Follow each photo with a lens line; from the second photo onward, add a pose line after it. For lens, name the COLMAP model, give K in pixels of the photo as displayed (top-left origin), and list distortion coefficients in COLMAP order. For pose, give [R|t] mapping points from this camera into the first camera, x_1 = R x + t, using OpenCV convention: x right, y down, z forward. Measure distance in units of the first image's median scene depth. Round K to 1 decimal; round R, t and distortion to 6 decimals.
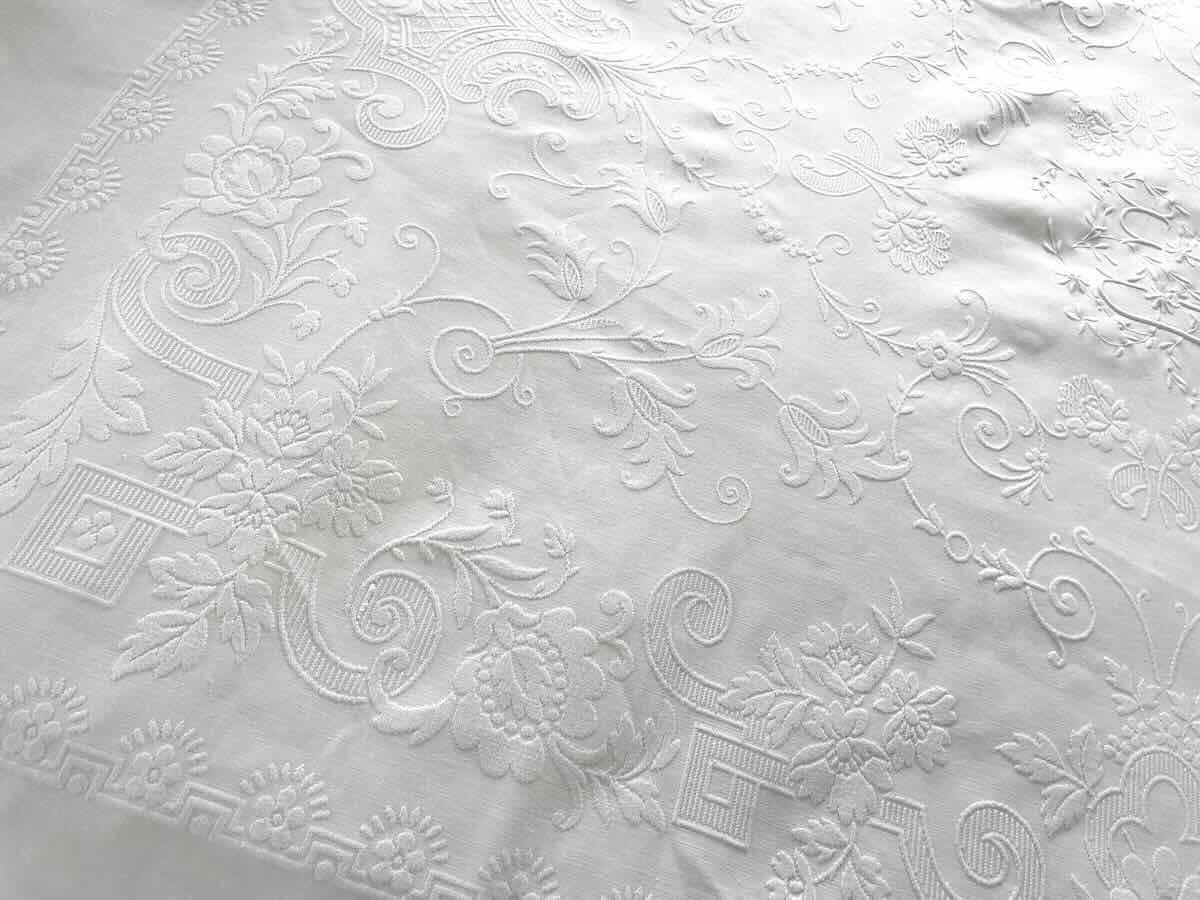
lens RADIAL K [[972.2, 0, 600.0], [0, 972.2, 450.0], [0, 0, 1]] dist [0.085948, -0.125774]
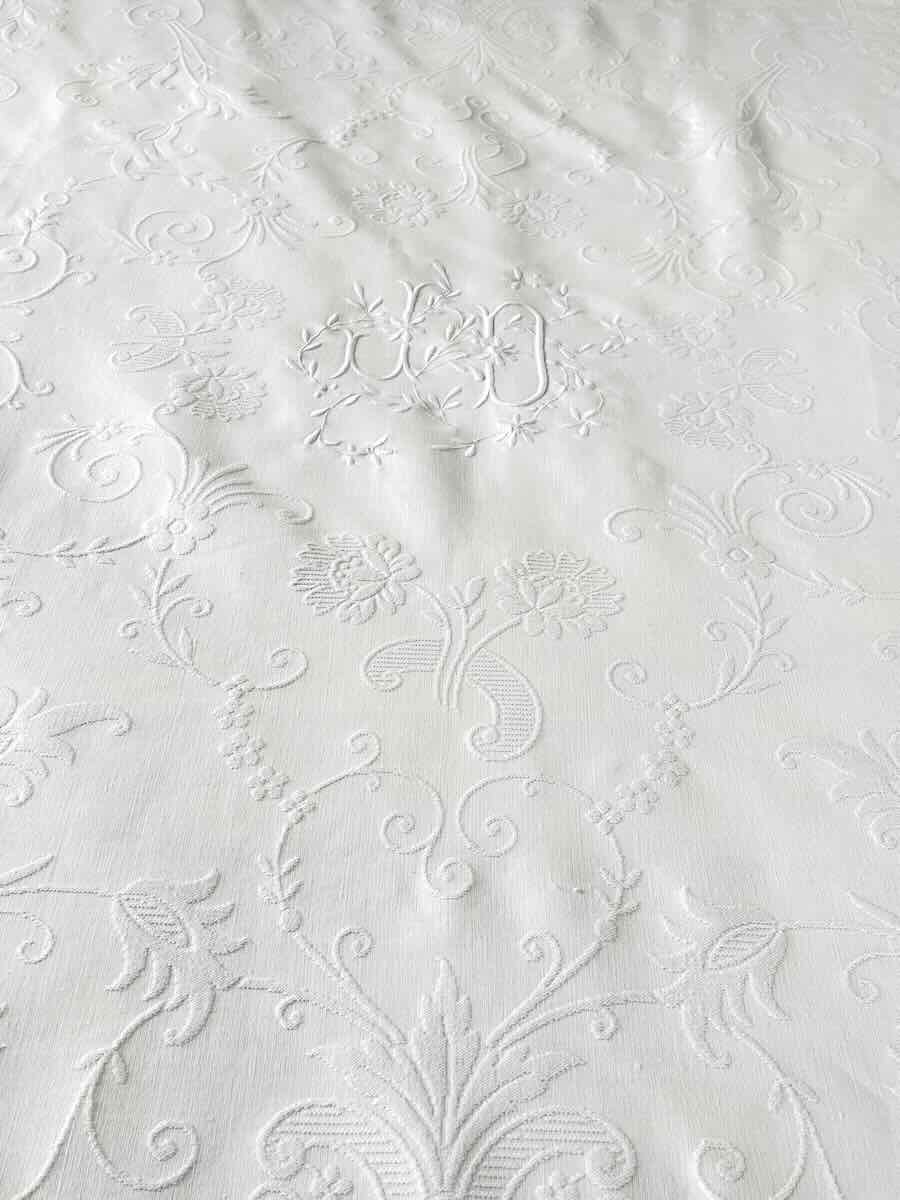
lens RADIAL K [[972.2, 0, 481.5], [0, 972.2, 600.0], [0, 0, 1]] dist [0.085948, -0.125774]
pose [[-0.240306, -0.886965, 0.394393, 0.042929], [0.783197, 0.062866, 0.618587, -0.721328], [-0.573459, 0.457538, 0.679561, 0.555348]]
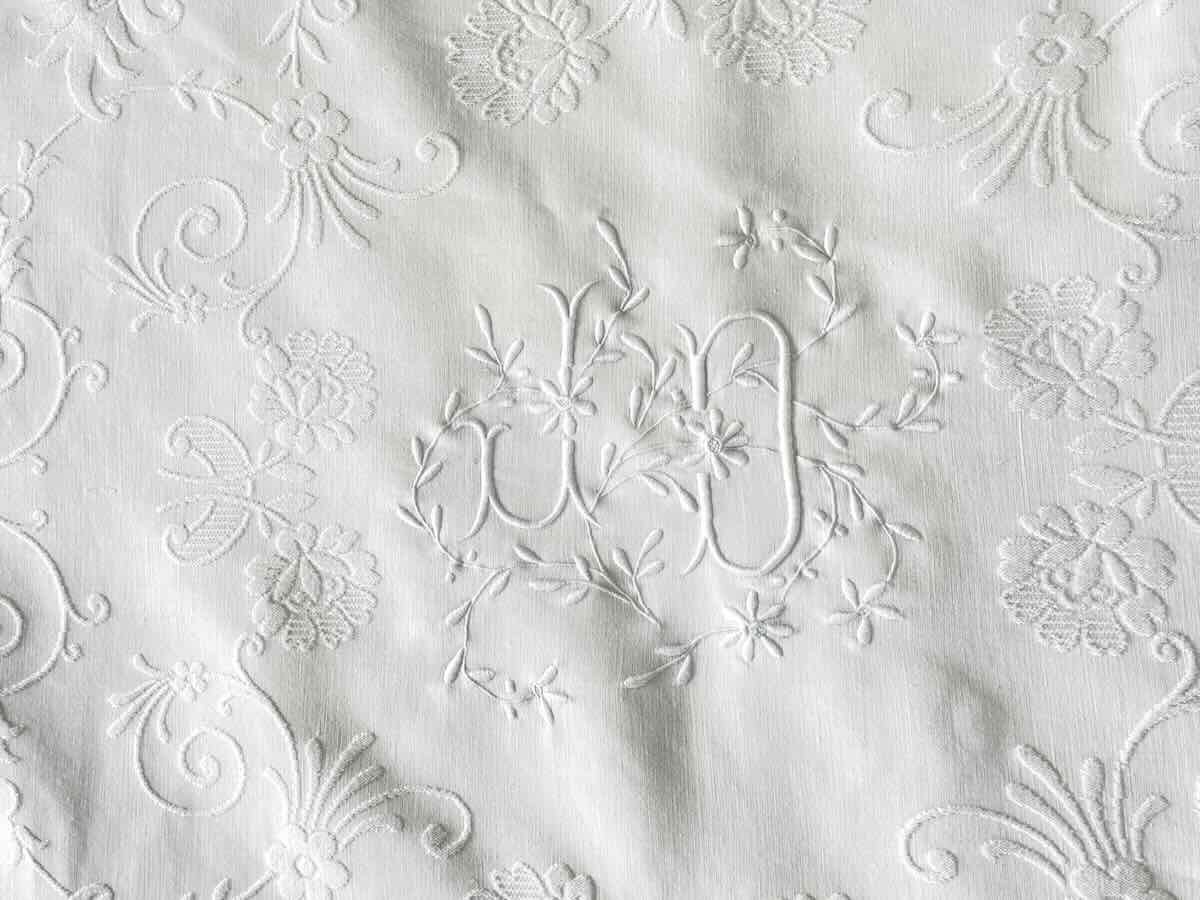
lens RADIAL K [[972.2, 0, 600.0], [0, 972.2, 450.0], [0, 0, 1]] dist [0.085948, -0.125774]
pose [[-0.323783, -0.943810, -0.066234, 0.657714], [0.878811, -0.325941, 0.348502, -0.411780], [-0.350509, 0.054632, 0.934965, 0.567465]]
